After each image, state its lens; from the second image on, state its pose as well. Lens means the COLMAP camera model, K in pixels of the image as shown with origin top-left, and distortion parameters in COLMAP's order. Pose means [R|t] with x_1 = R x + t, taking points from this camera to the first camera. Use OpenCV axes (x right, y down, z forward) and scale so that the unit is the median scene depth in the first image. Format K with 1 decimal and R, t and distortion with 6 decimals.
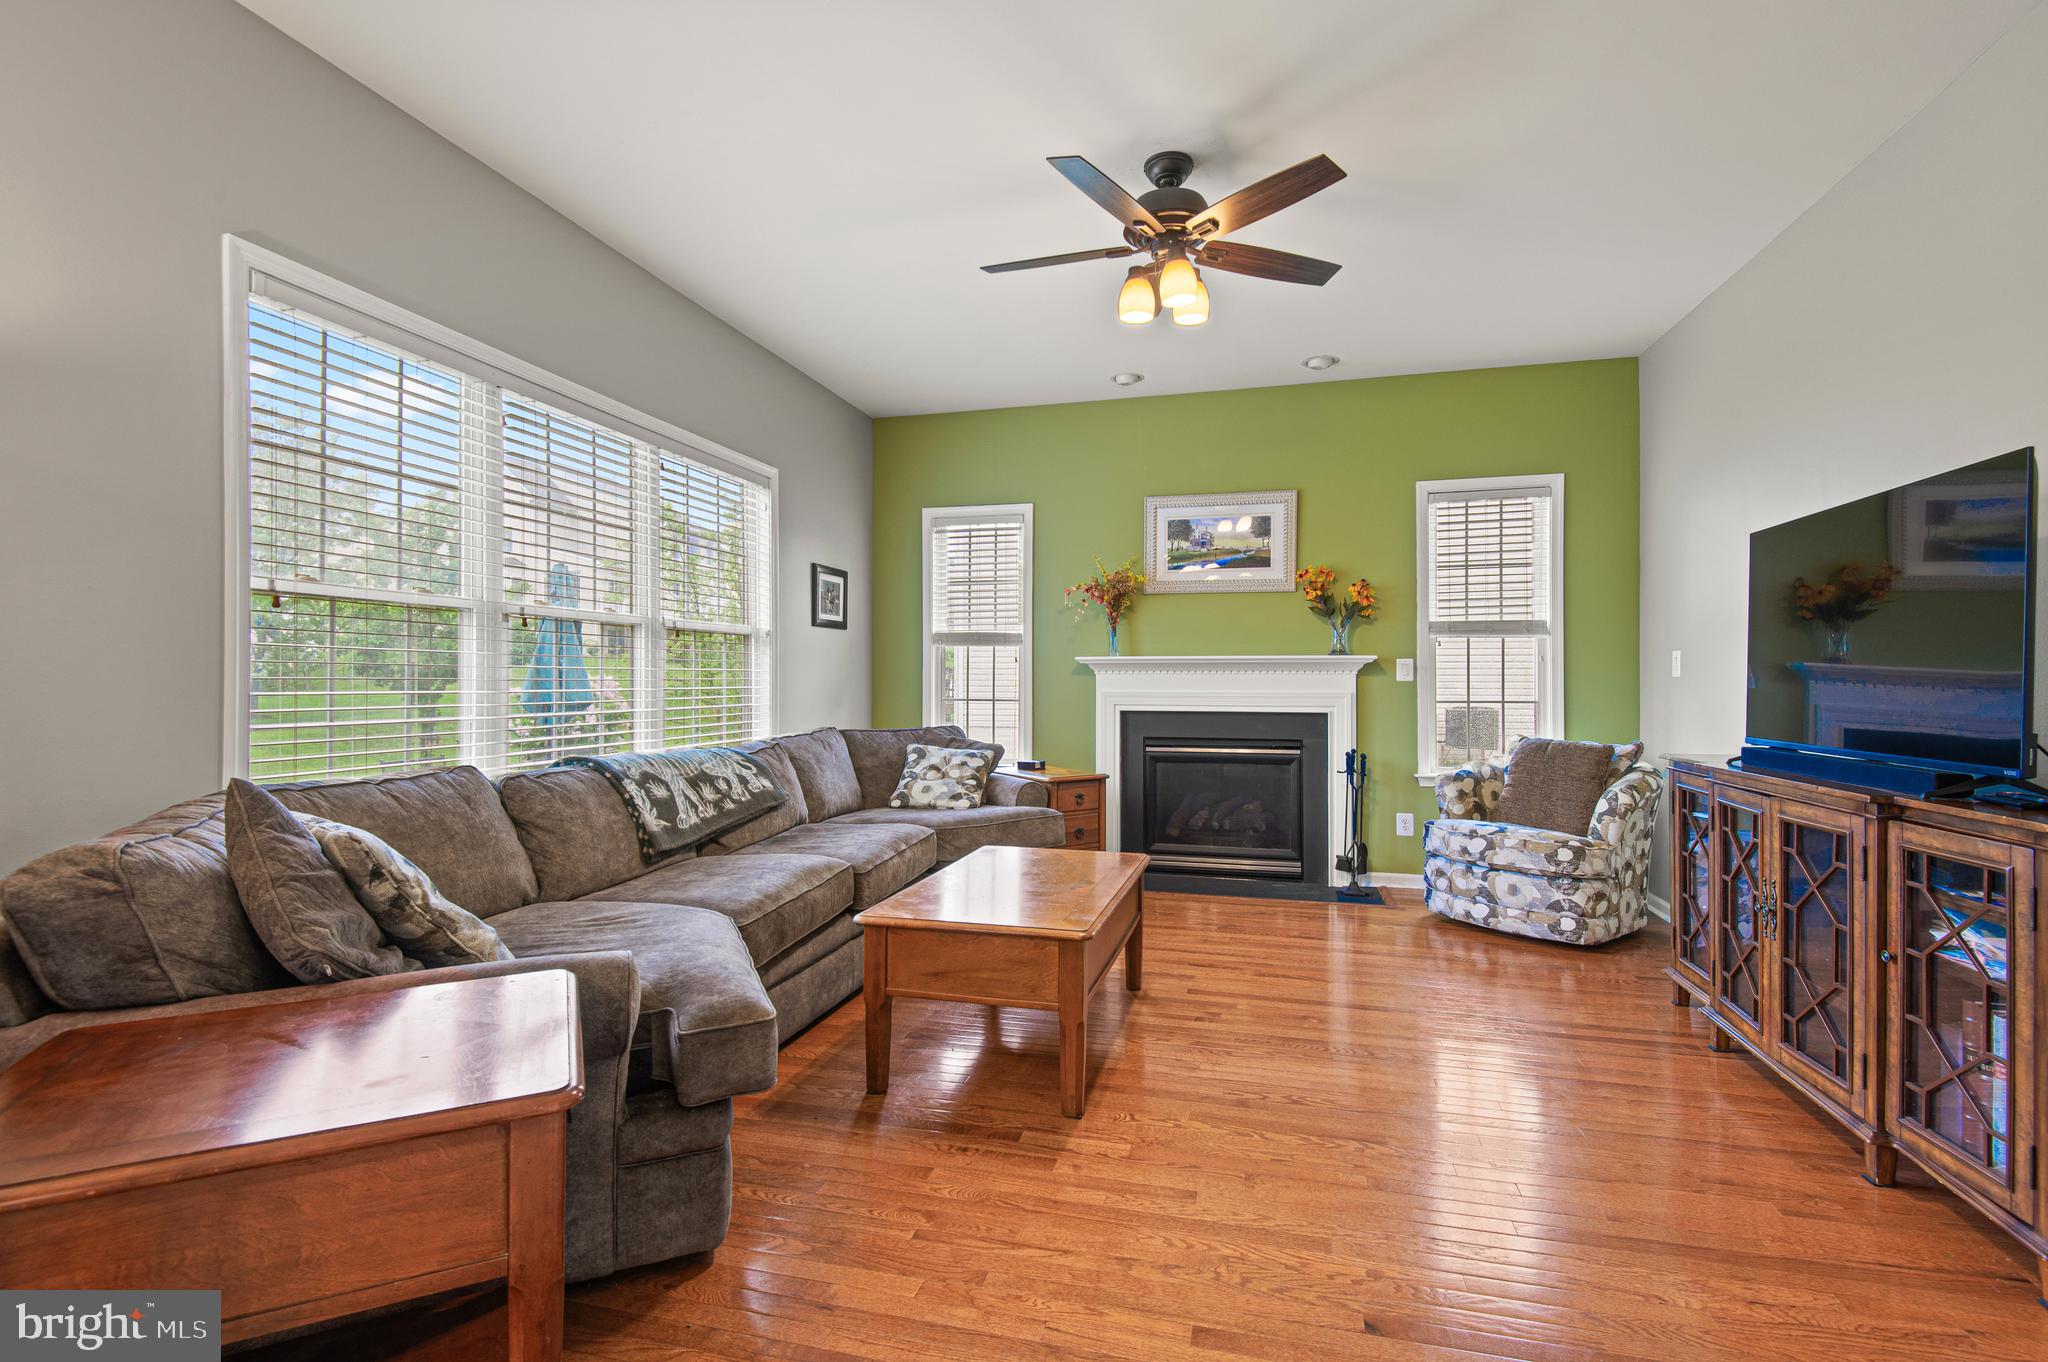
lens RADIAL K [[928.3, 0, 1026.9], [0, 928.3, 673.4], [0, 0, 1]] dist [0.013190, -0.000835]
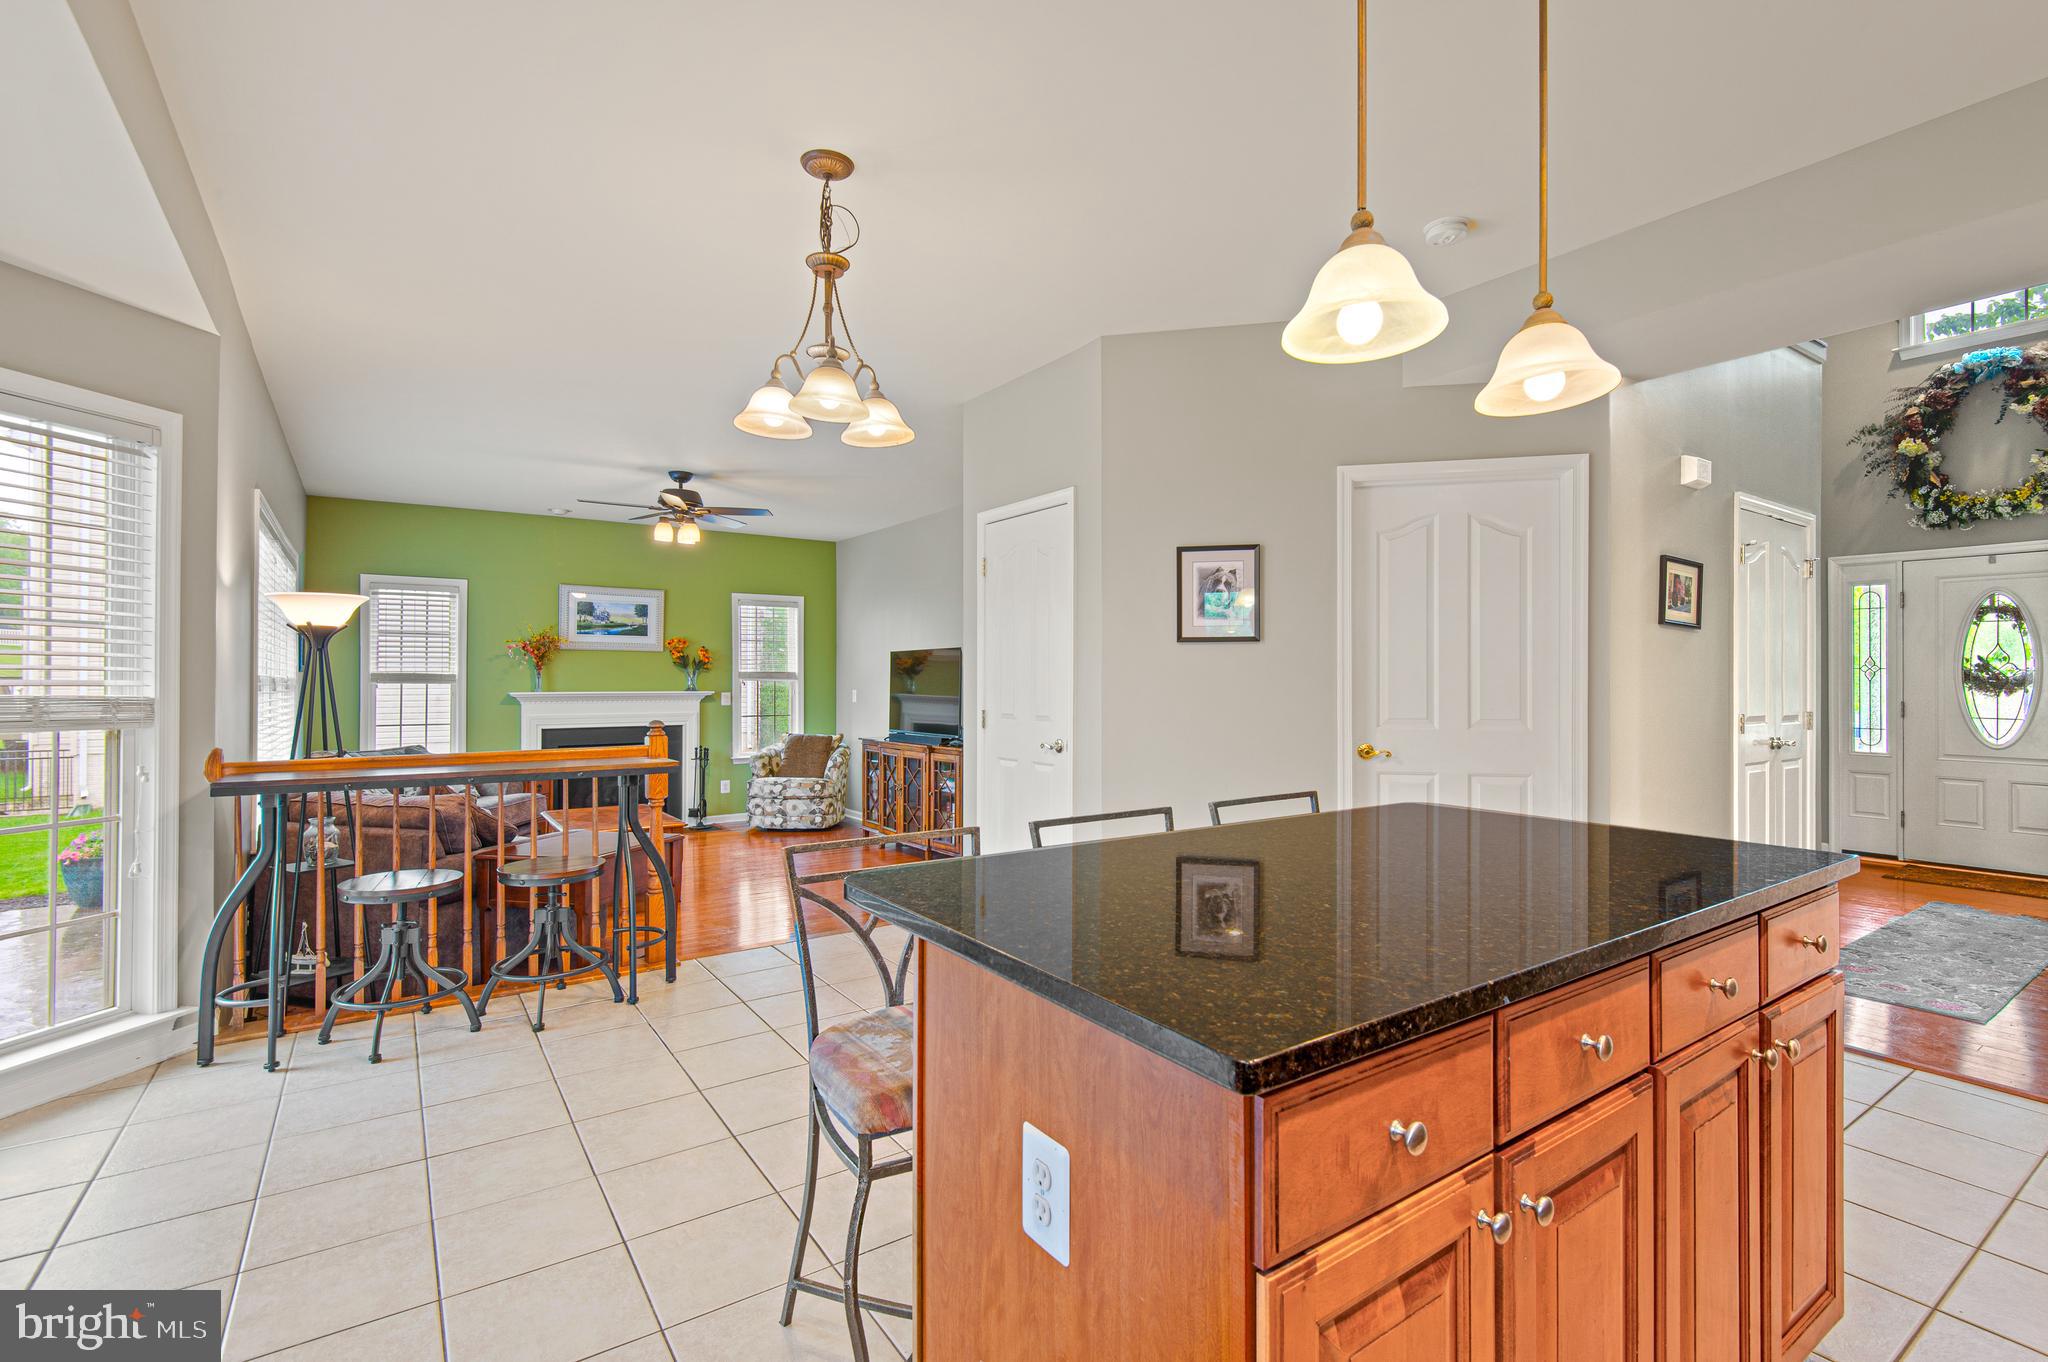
lens RADIAL K [[935.7, 0, 1036.8], [0, 935.7, 685.7], [0, 0, 1]] dist [0.032544, -0.019088]
pose [[0.641271, -0.006448, 0.767287, -0.656334], [-0.002852, 0.999938, 0.010787, -0.055784], [-0.767309, -0.009106, 0.641213, -0.669073]]
